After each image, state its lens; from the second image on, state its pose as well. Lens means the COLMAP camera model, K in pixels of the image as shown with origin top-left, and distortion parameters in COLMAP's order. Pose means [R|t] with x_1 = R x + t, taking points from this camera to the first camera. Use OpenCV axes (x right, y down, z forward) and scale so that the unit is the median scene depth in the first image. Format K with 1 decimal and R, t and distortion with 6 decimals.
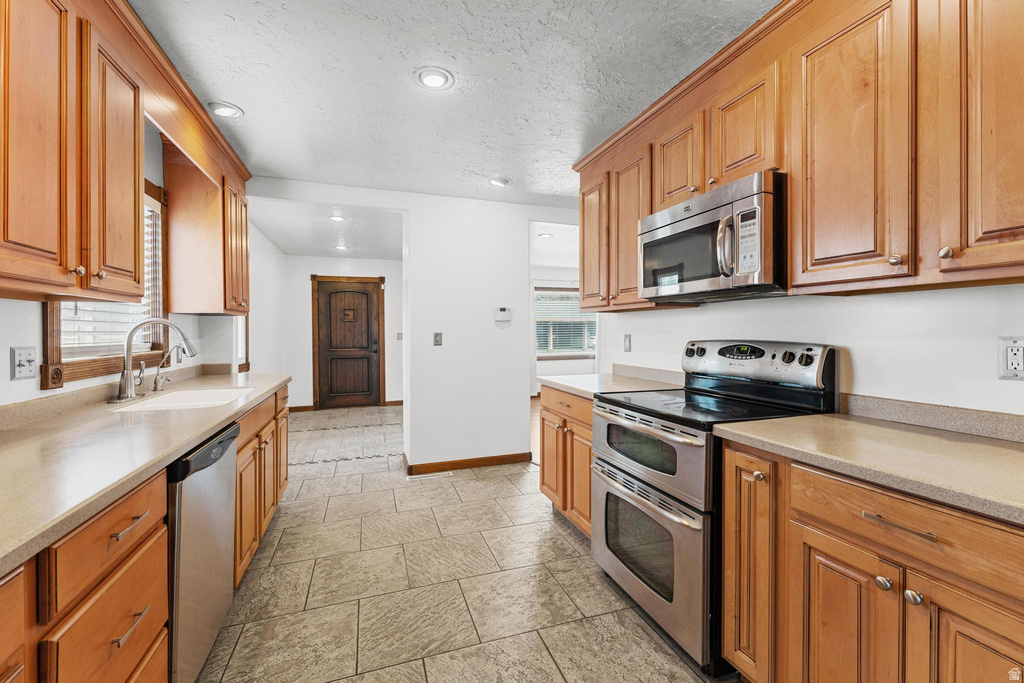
lens RADIAL K [[428.5, 0, 507.7], [0, 428.5, 331.5], [0, 0, 1]] dist [0.002270, 0.000034]
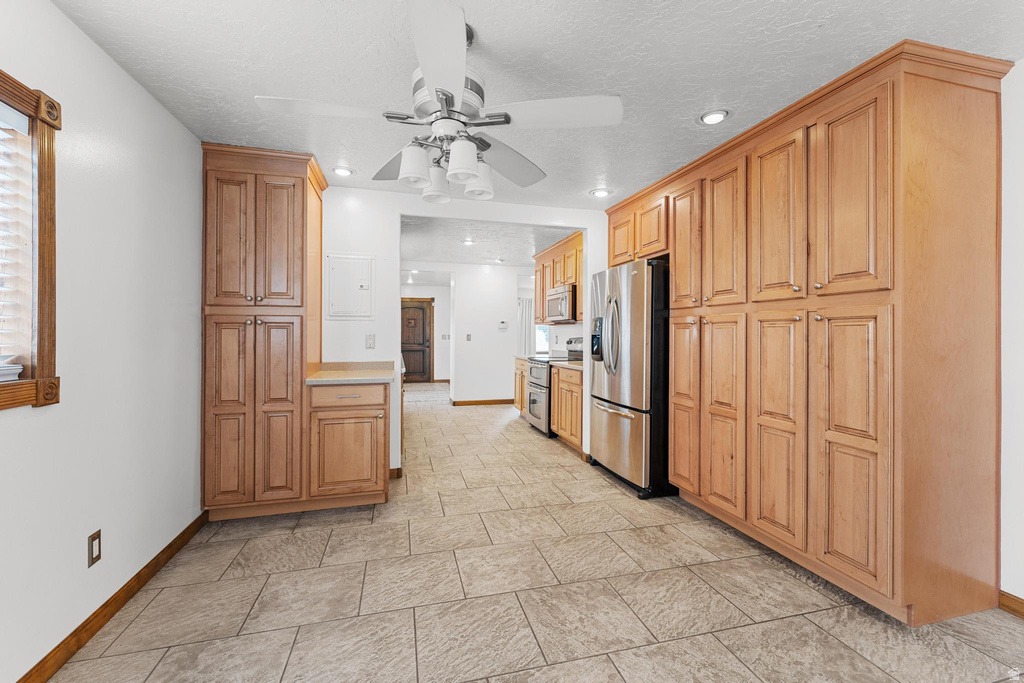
lens RADIAL K [[428.5, 0, 514.3], [0, 428.5, 337.4], [0, 0, 1]] dist [0.002270, 0.000034]
pose [[0.998328, 0.014879, -0.055847, 0.099523], [-0.014815, 0.999889, 0.001557, 0.007639], [0.055864, -0.000727, 0.998438, -0.610324]]
